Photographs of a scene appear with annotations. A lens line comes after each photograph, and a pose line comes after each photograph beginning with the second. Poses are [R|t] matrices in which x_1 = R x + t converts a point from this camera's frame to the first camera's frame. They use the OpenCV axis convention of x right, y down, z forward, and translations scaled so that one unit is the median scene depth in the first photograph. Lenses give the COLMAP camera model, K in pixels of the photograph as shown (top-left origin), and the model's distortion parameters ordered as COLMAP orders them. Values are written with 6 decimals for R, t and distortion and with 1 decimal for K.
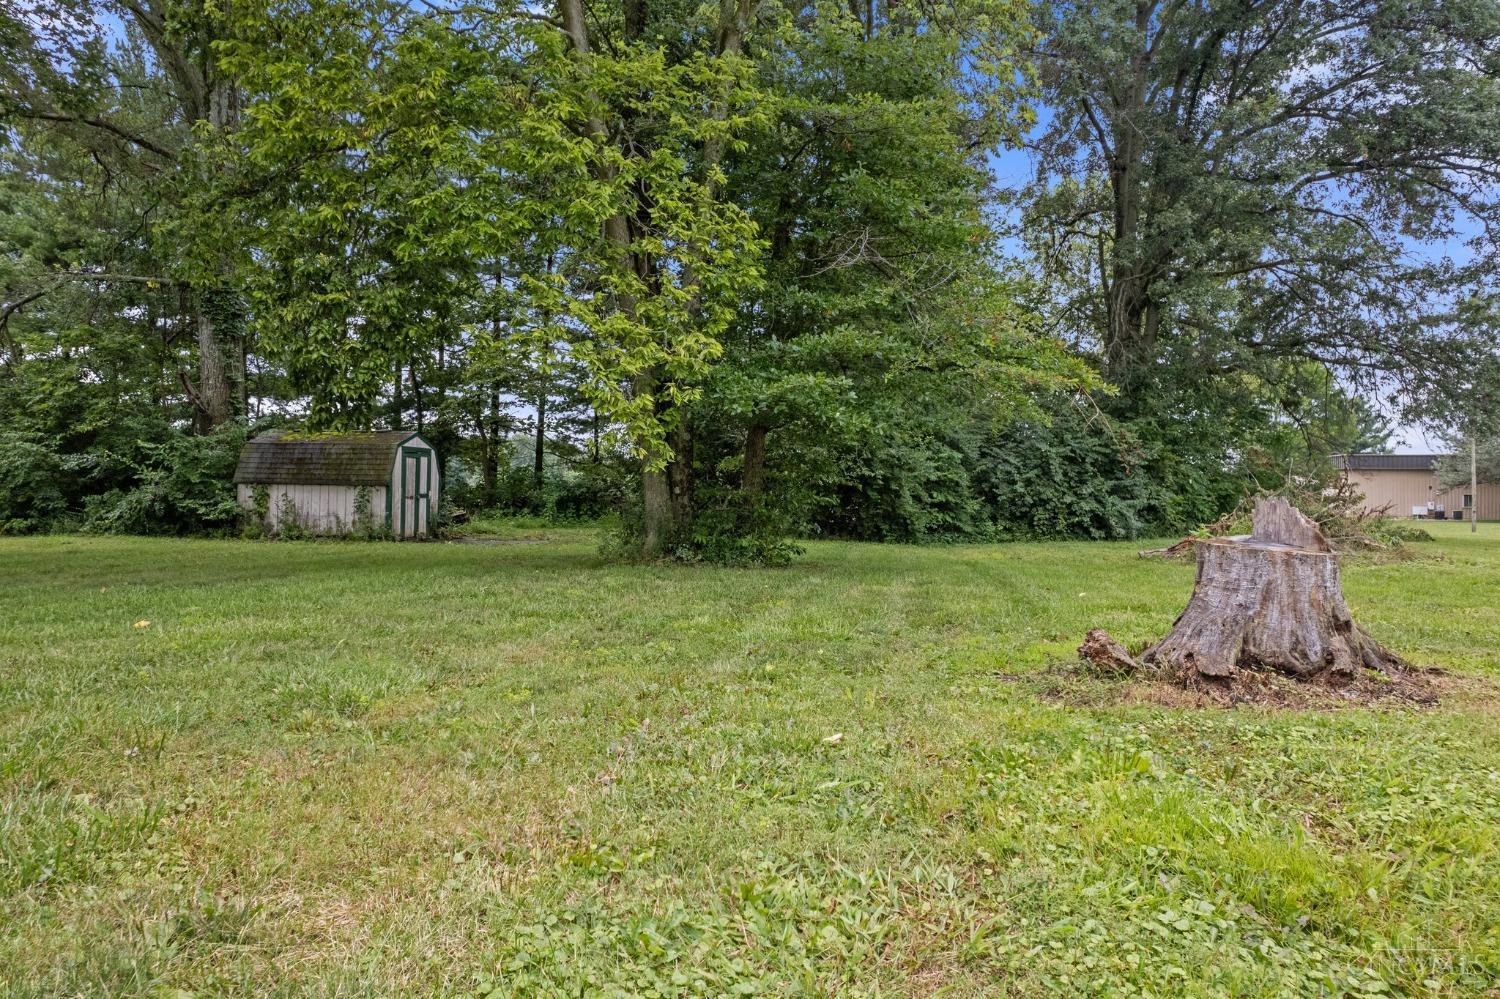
lens RADIAL K [[958.0, 0, 756.4], [0, 958.0, 499.8], [0, 0, 1]] dist [-0.052690, 0.007895]
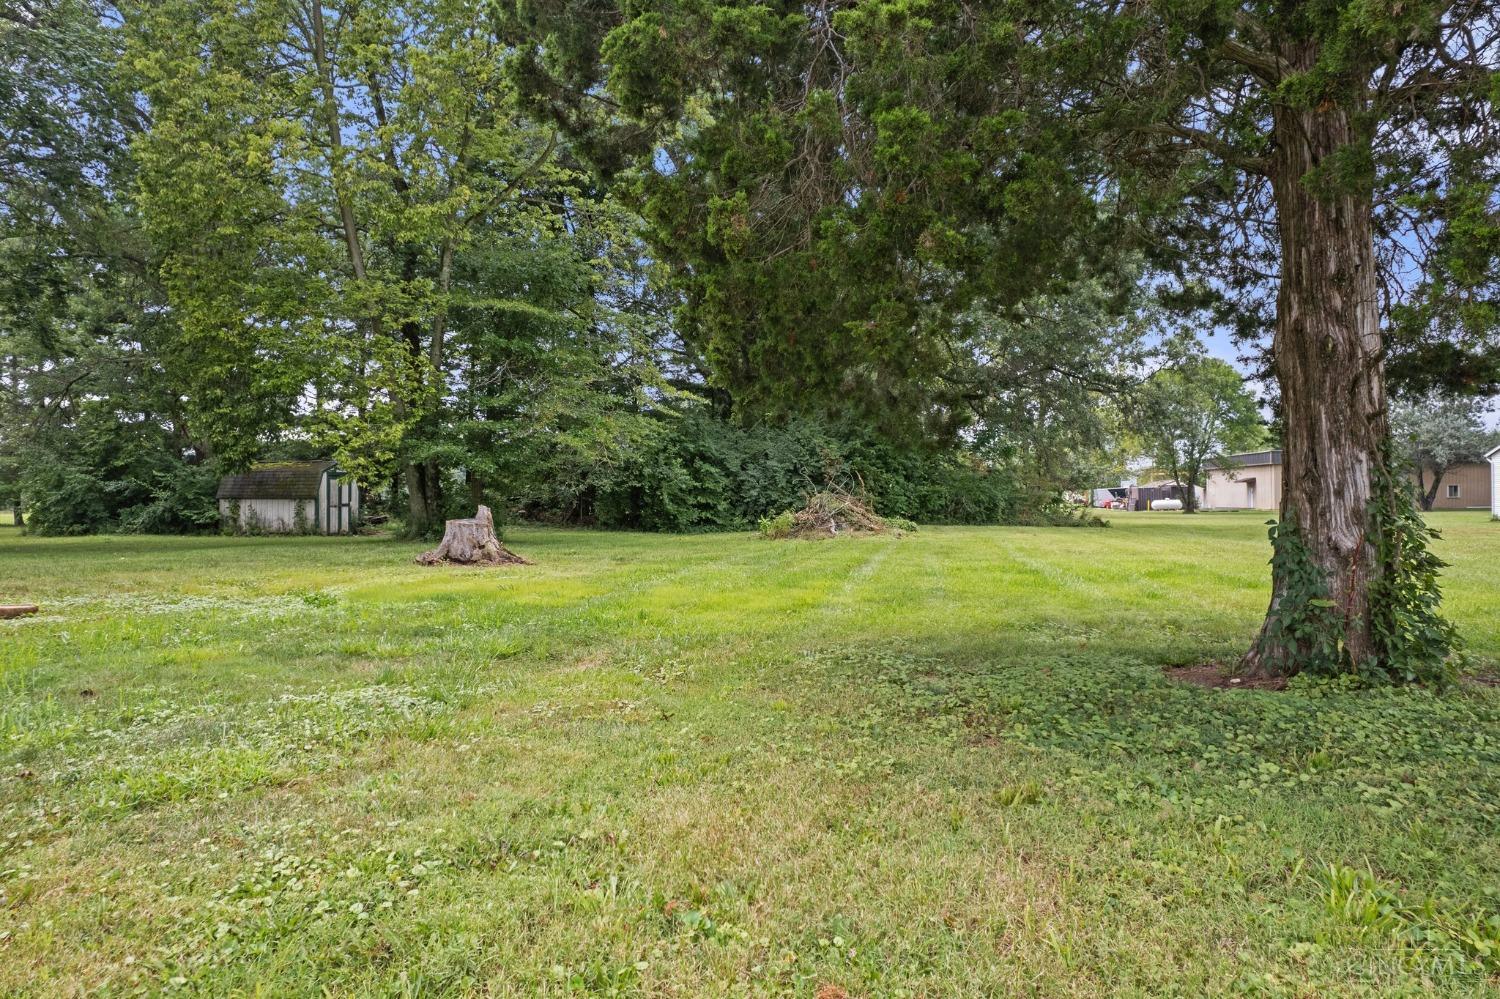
lens RADIAL K [[958.0, 0, 743.7], [0, 958.0, 501.9], [0, 0, 1]] dist [-0.052690, 0.007895]
pose [[0.998506, -0.016312, -0.052156, 0.358202], [0.016376, 0.999866, 0.000806, -0.000001], [0.052136, -0.001659, 0.998639, -0.449397]]
